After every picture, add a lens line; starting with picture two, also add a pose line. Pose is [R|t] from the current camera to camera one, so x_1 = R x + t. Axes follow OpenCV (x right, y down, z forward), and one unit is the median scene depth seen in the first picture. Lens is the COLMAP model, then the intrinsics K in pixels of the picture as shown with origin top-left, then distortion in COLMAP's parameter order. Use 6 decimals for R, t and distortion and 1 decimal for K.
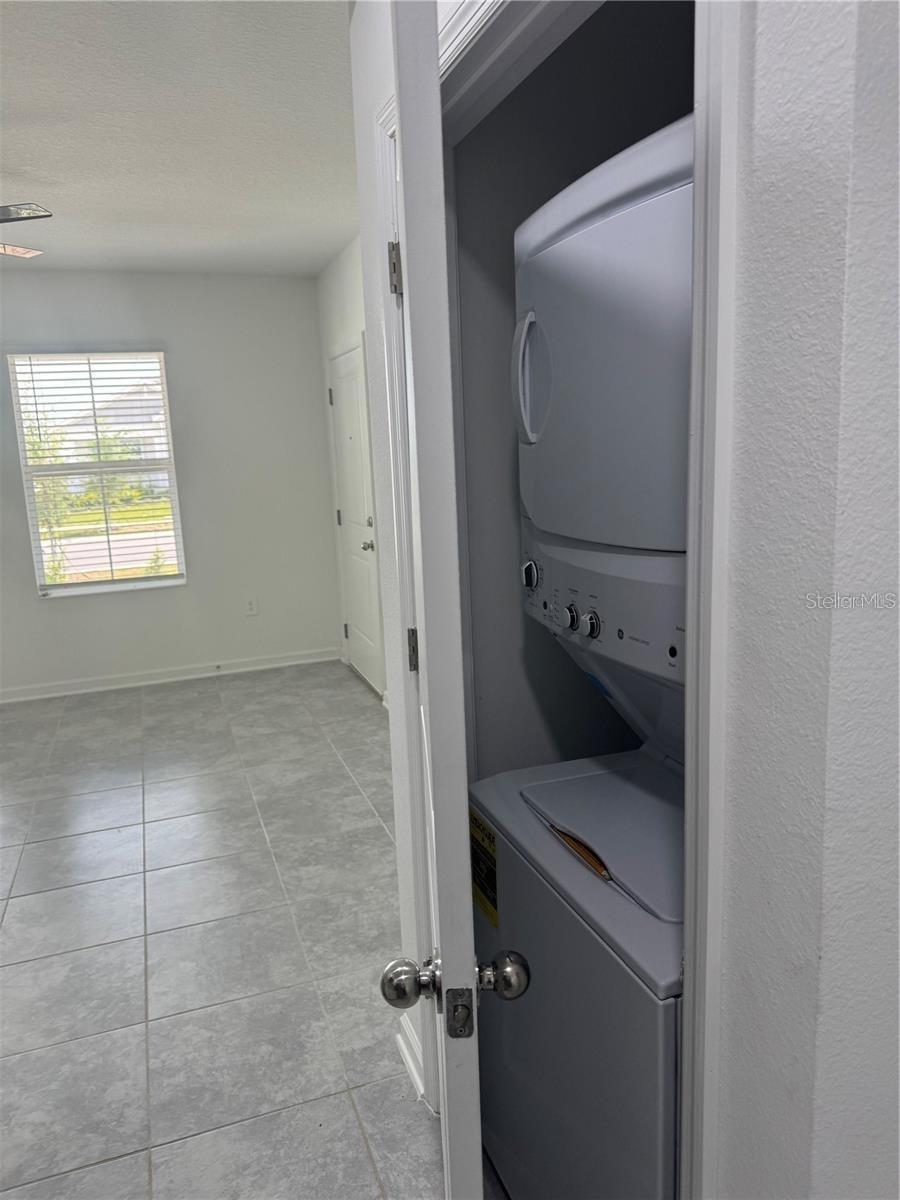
lens RADIAL K [[859.5, 0, 475.8], [0, 859.5, 590.7], [0, 0, 1]] dist [0.050337, -0.067764]
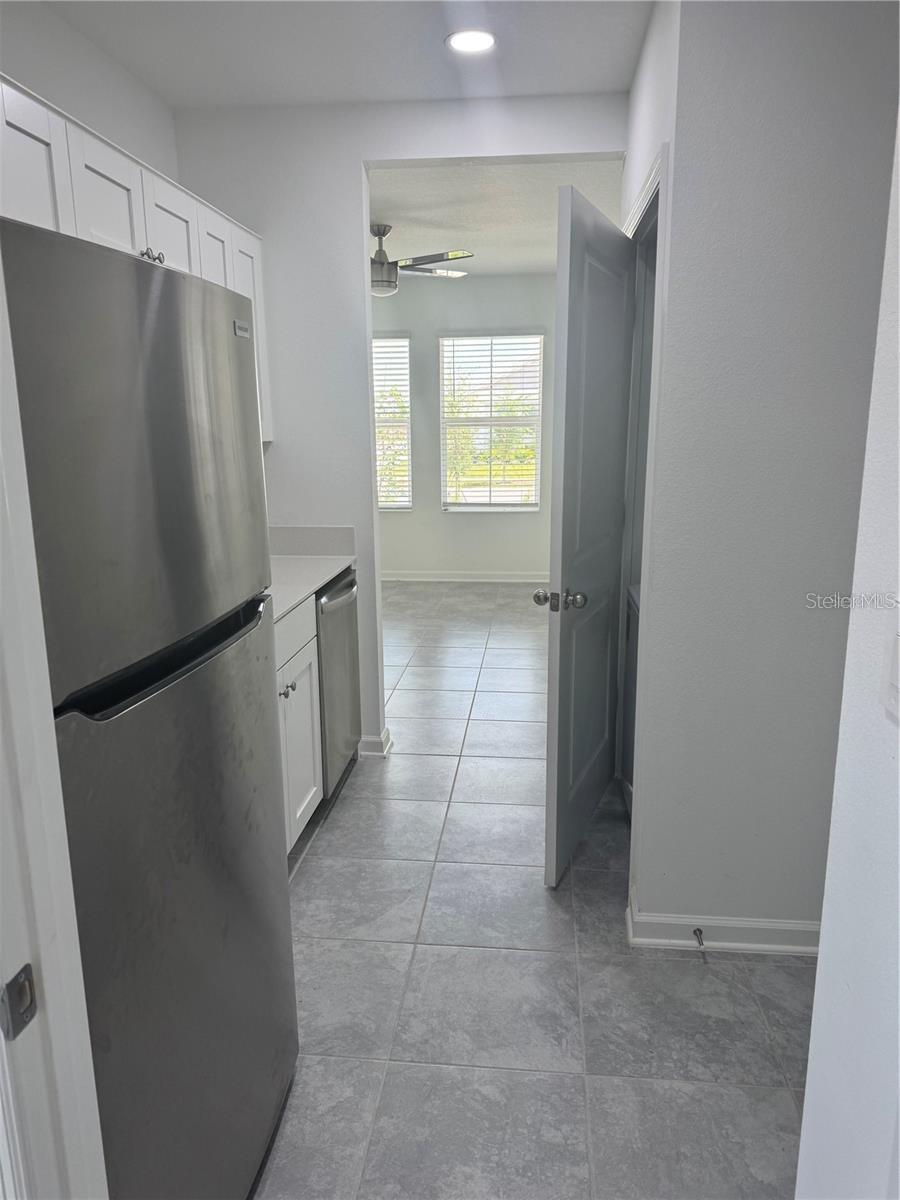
lens RADIAL K [[859.5, 0, 441.3], [0, 859.5, 590.3], [0, 0, 1]] dist [0.050337, -0.067764]
pose [[0.886881, 0.123165, -0.445279, 0.270498], [-0.106542, 0.992356, 0.062283, 0.092560], [0.449546, -0.007797, 0.893223, -0.506701]]
